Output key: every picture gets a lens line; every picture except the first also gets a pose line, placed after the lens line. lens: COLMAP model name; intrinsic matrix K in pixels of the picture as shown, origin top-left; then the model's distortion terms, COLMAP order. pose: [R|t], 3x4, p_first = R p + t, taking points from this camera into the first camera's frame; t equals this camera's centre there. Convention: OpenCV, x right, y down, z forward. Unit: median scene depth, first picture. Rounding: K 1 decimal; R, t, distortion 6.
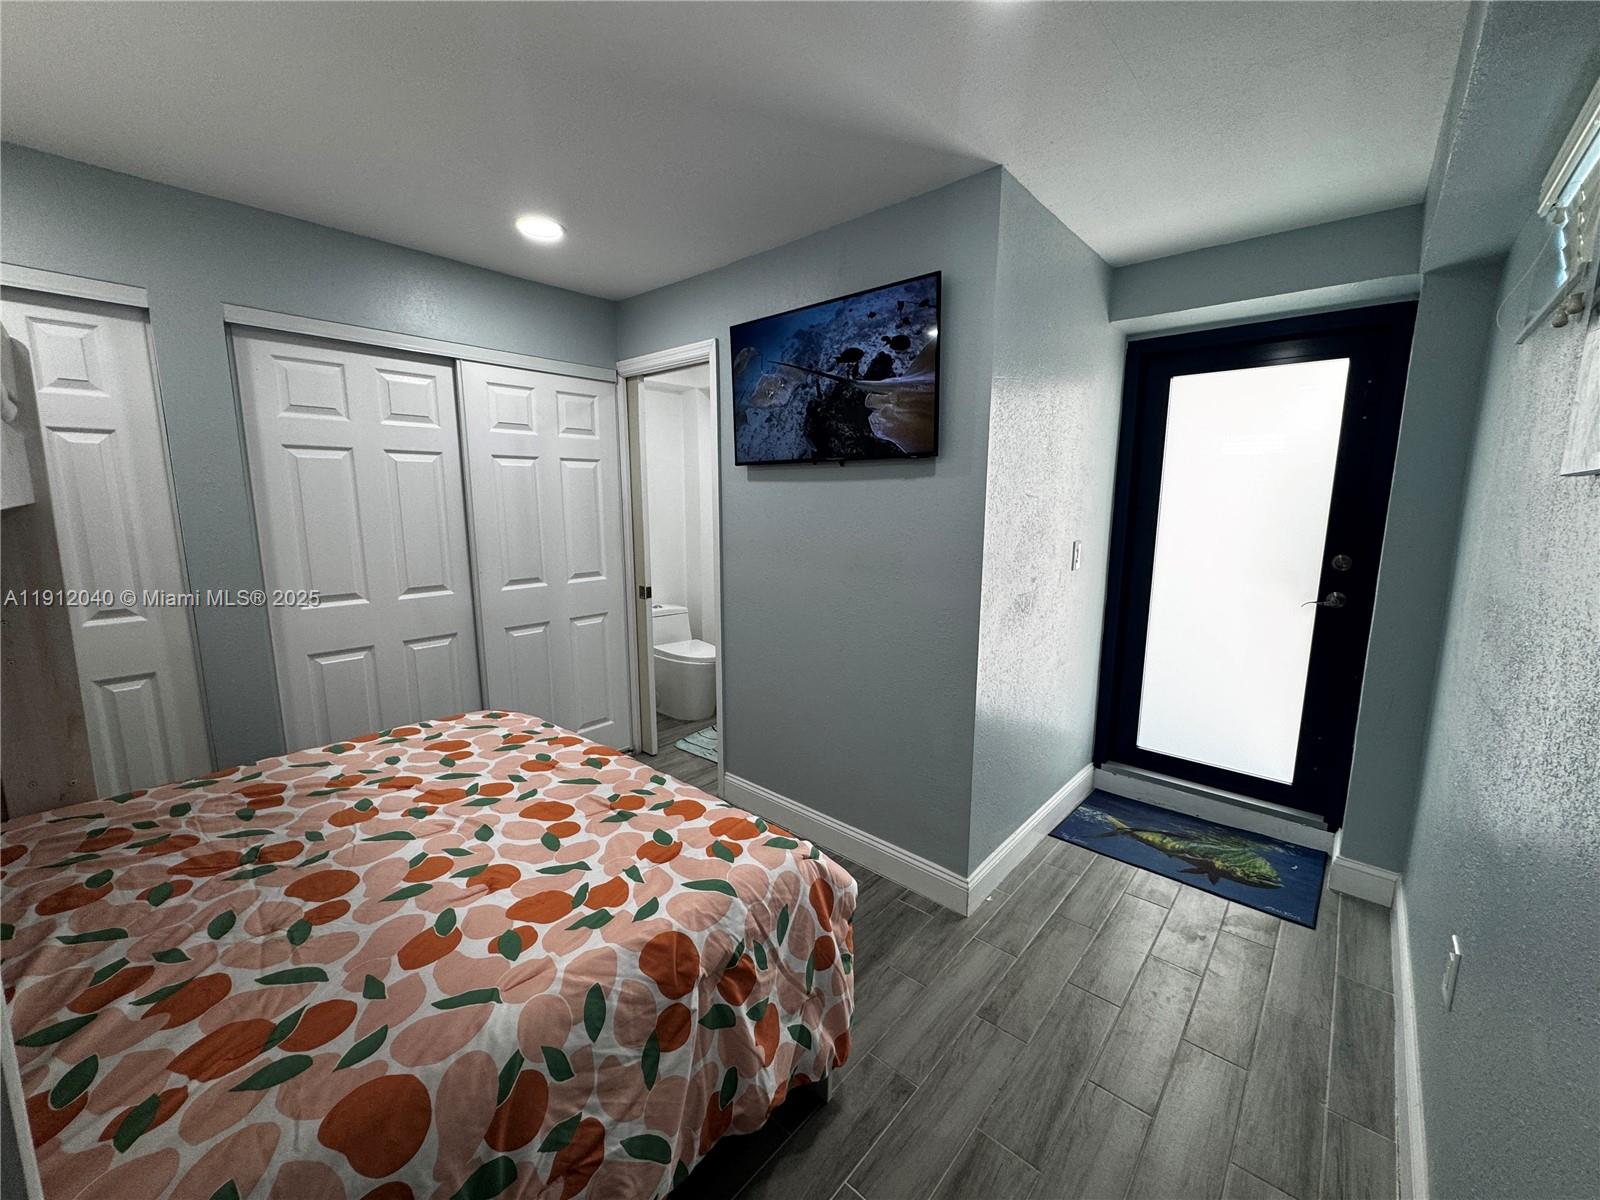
lens RADIAL K [[637.8, 0, 800.0], [0, 637.8, 600.0], [0, 0, 1]] dist [-0.002063, -0.000259]
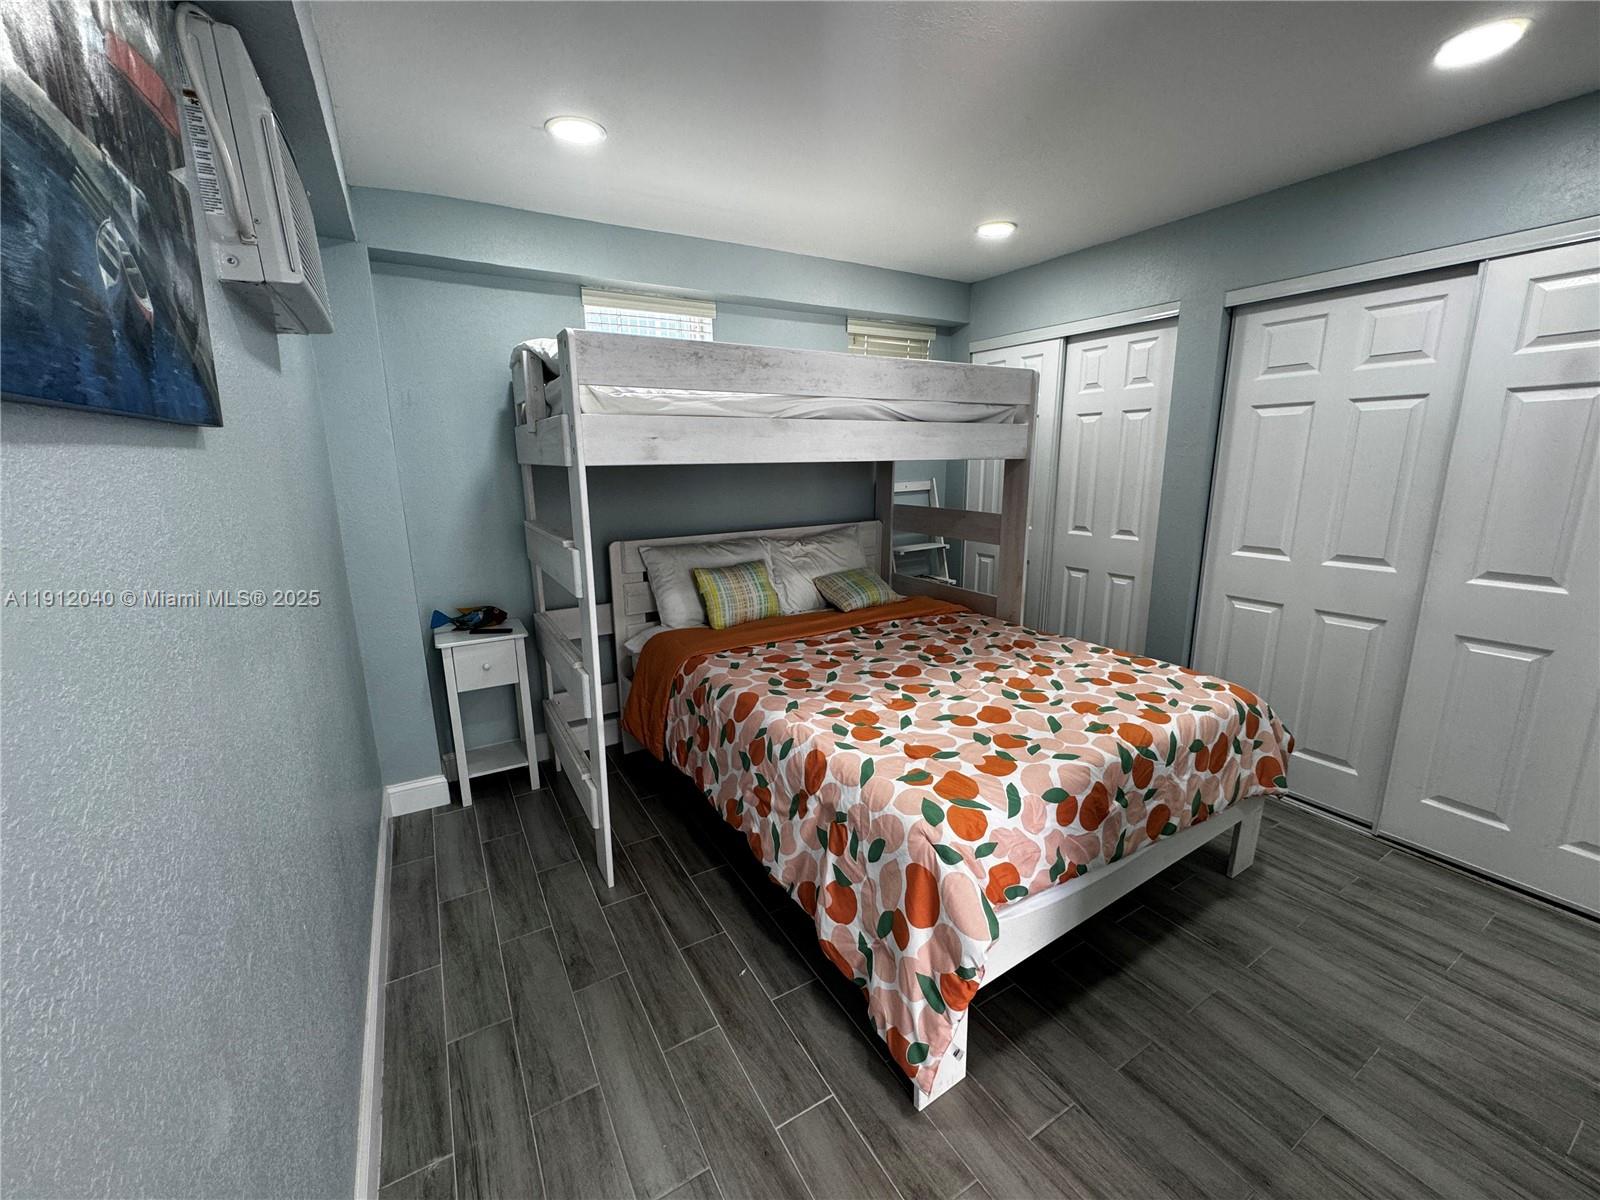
lens RADIAL K [[637.8, 0, 800.0], [0, 637.8, 600.0], [0, 0, 1]] dist [-0.002063, -0.000259]
pose [[-0.303350, 0.203854, -0.930818, 0.725934], [-0.142834, 0.956083, 0.255936, -0.123077], [0.942113, 0.210591, -0.260911, 0.829753]]
